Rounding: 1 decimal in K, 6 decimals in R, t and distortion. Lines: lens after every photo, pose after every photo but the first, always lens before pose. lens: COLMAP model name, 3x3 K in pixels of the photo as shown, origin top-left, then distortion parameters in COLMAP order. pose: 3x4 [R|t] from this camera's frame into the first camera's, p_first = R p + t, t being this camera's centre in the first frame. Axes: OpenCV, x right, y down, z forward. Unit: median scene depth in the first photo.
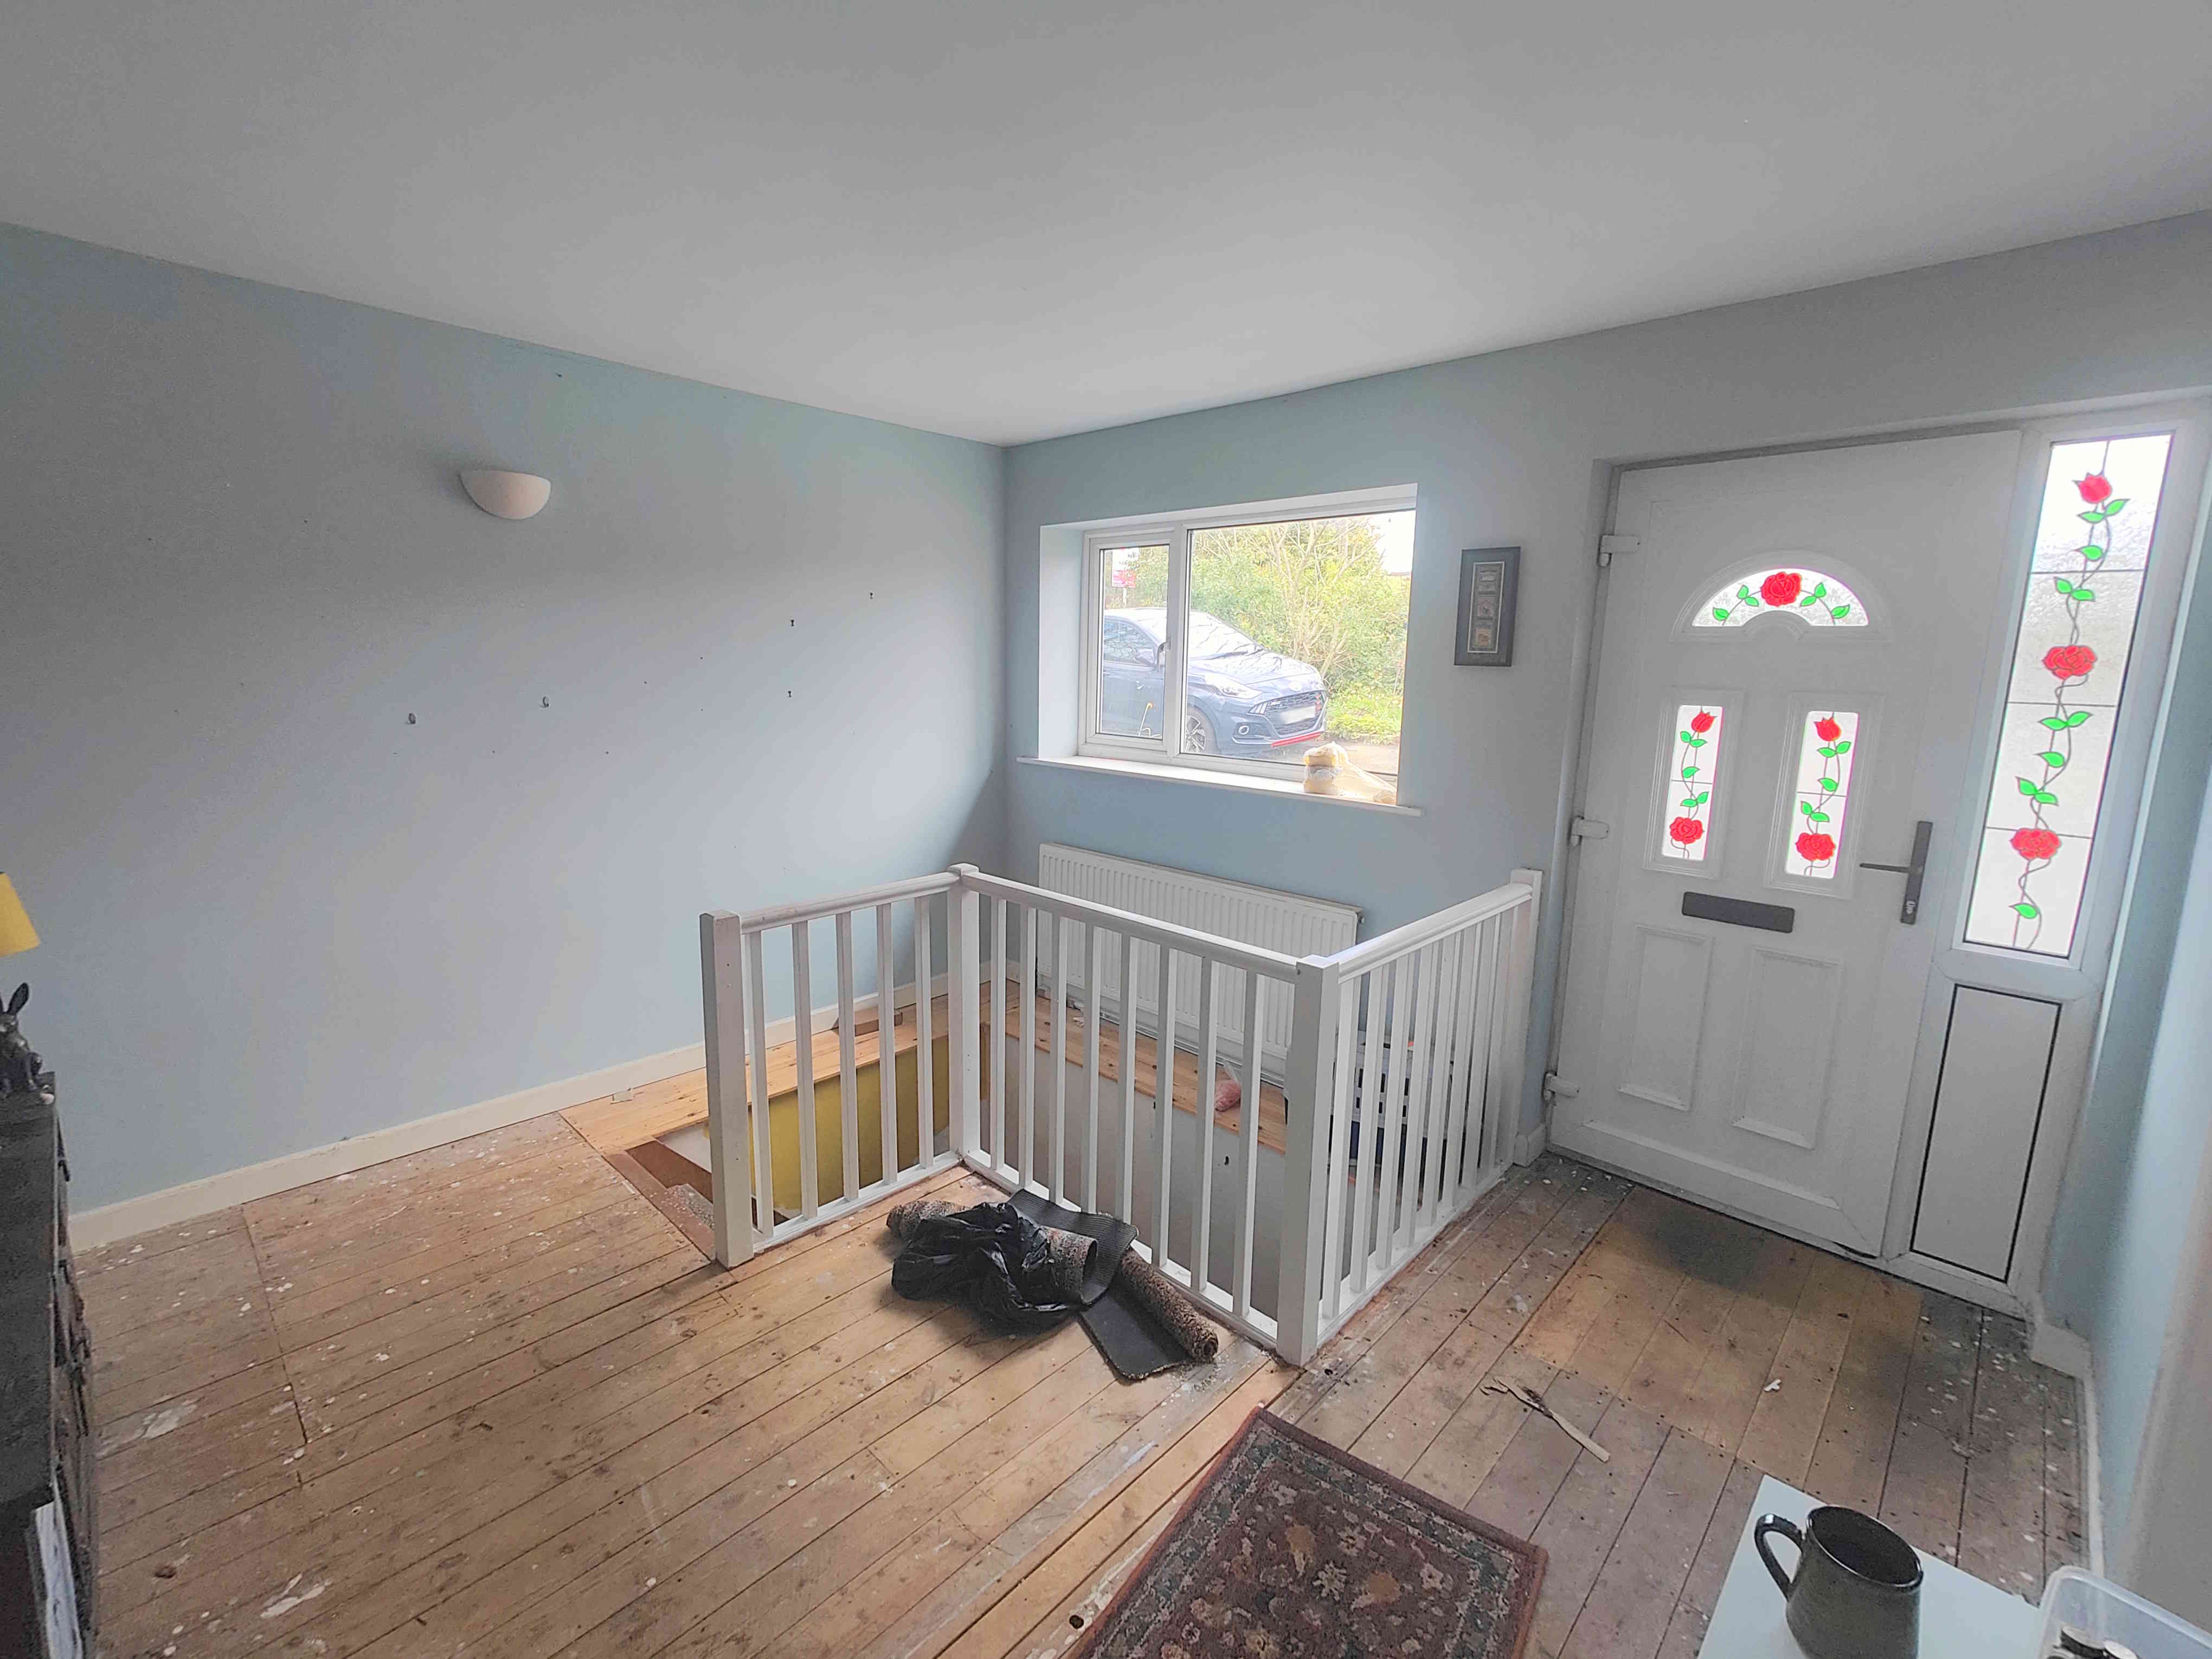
lens RADIAL K [[990.7, 0, 1106.0], [0, 990.7, 829.5], [0, 0, 1]] dist [-0.002220, 0.000457]
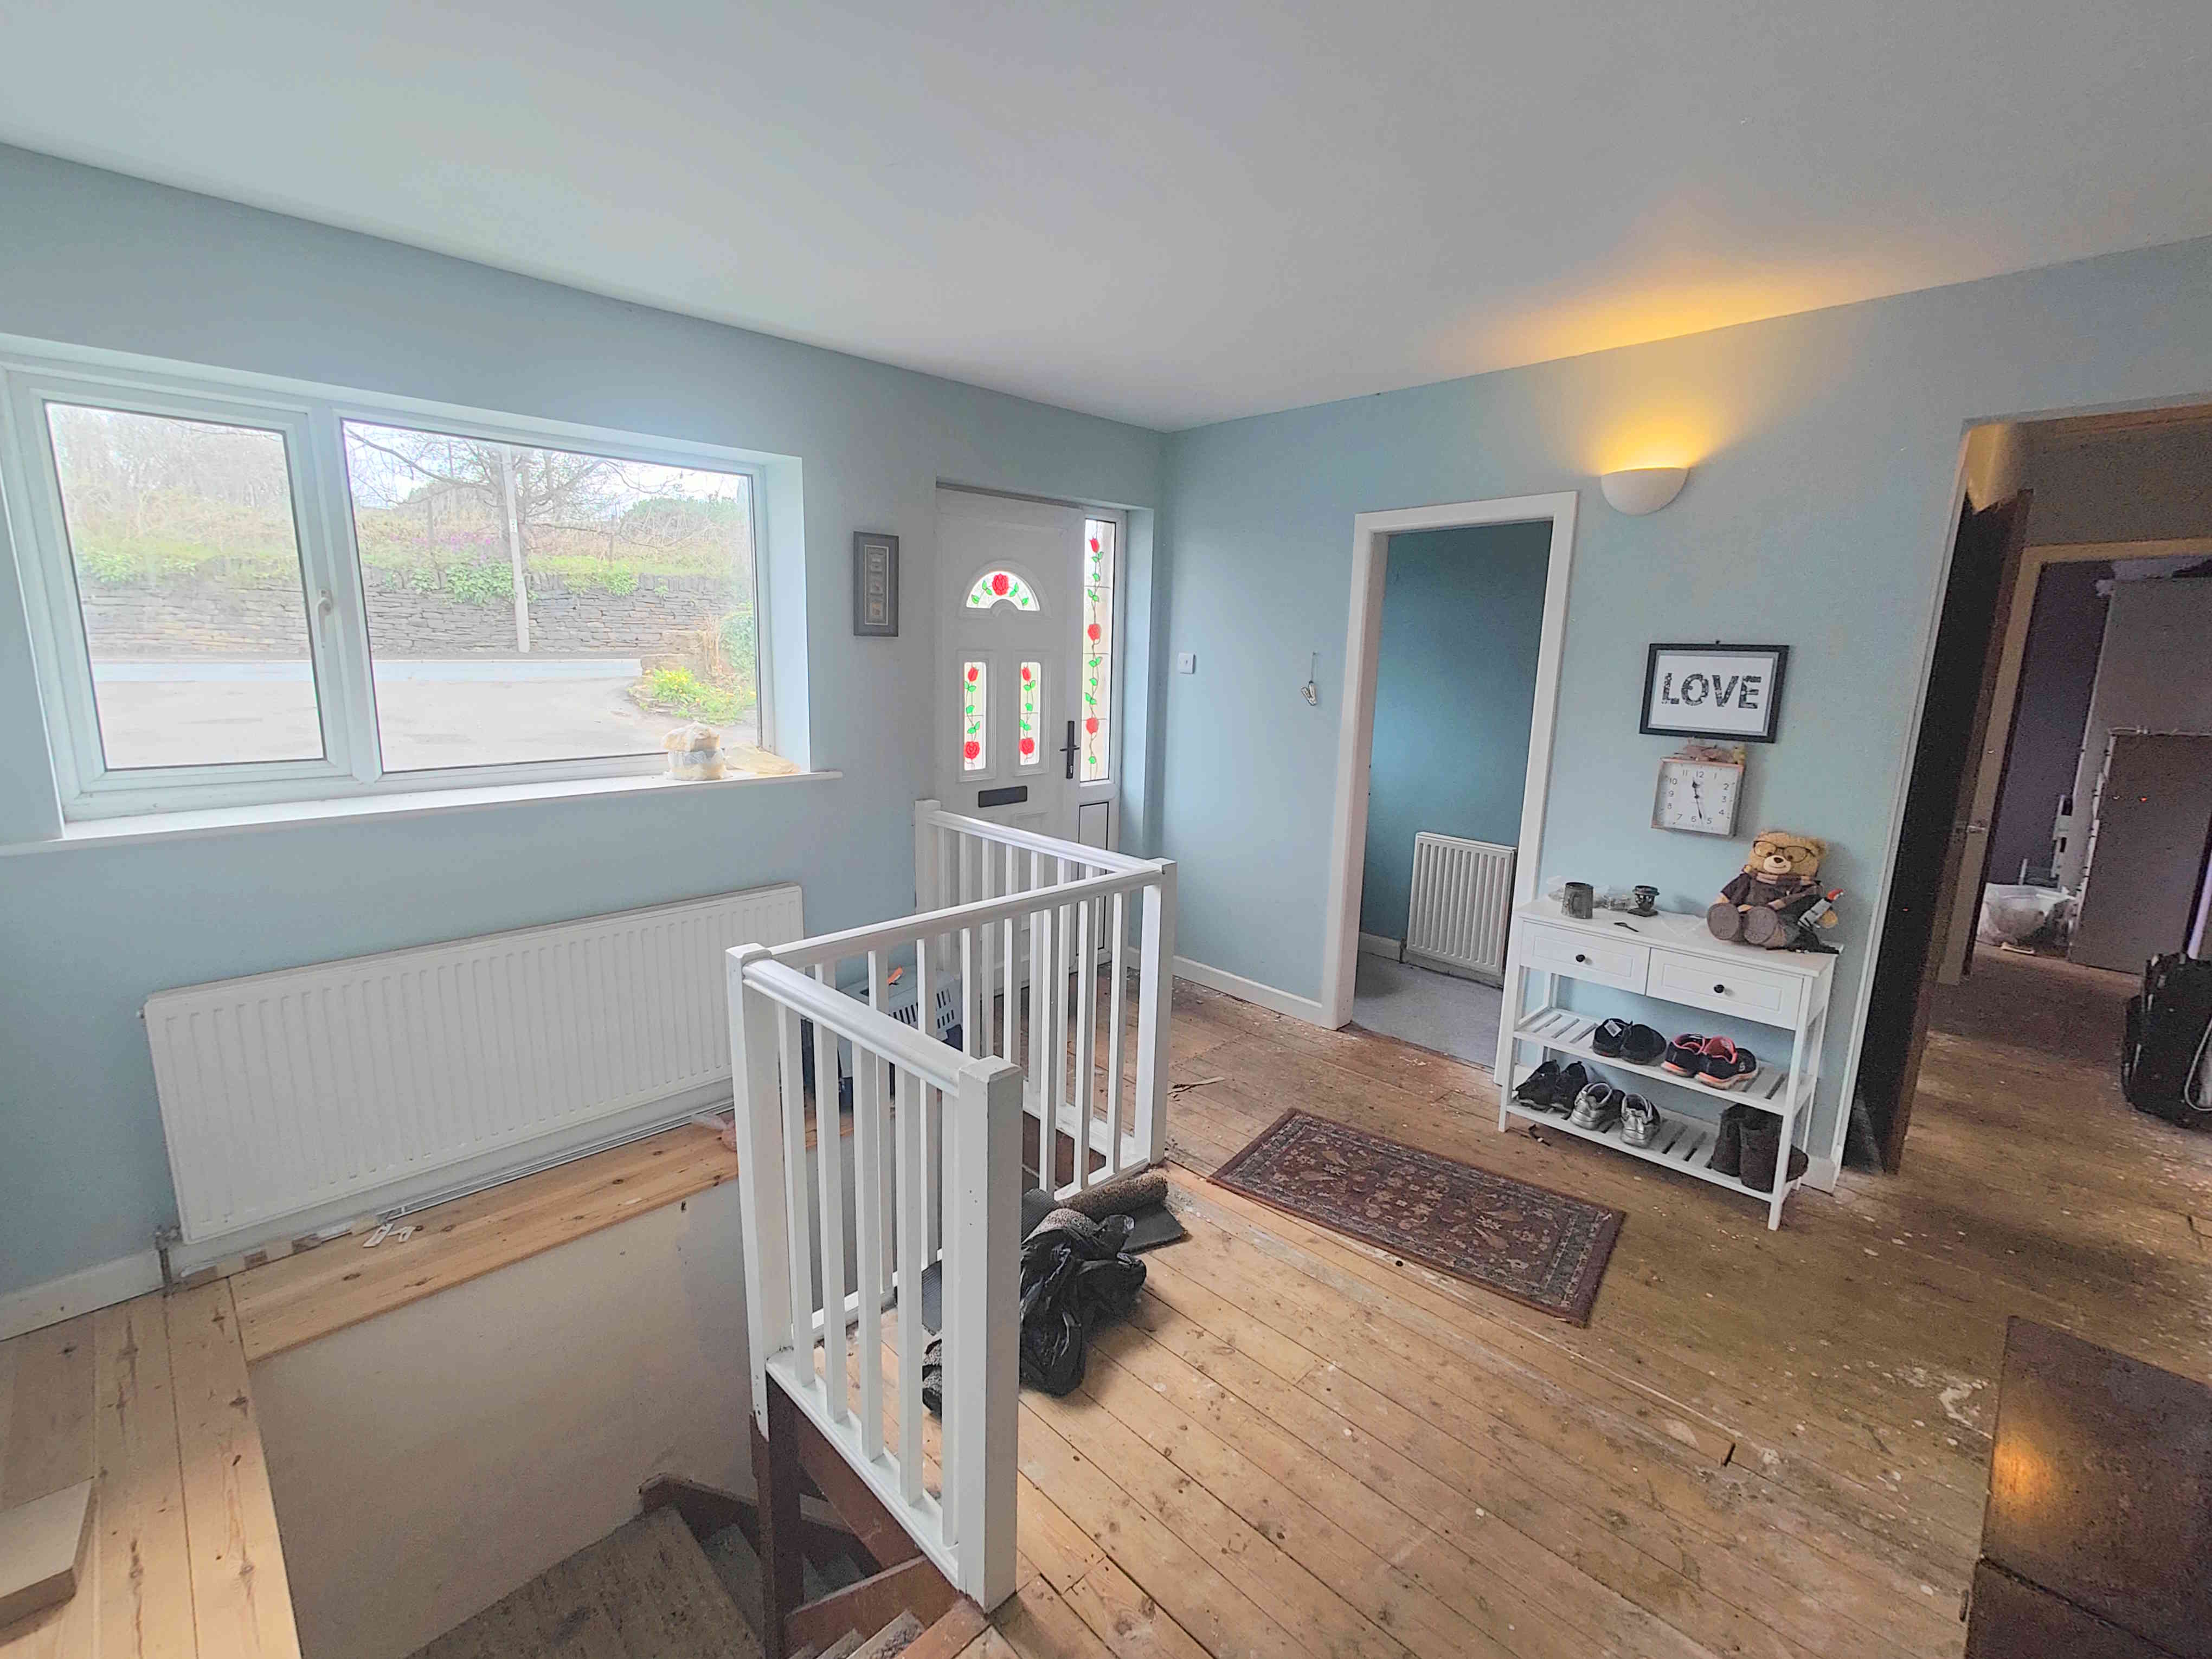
lens RADIAL K [[994.8, 0, 1104.3], [0, 994.8, 831.5], [0, 0, 1]] dist [0.006786, 0.000372]
pose [[-0.004949, -0.209590, 0.977777, -0.981344], [0.150581, 0.966483, 0.207932, -0.179364], [-0.988585, 0.148263, 0.026778, 0.906283]]
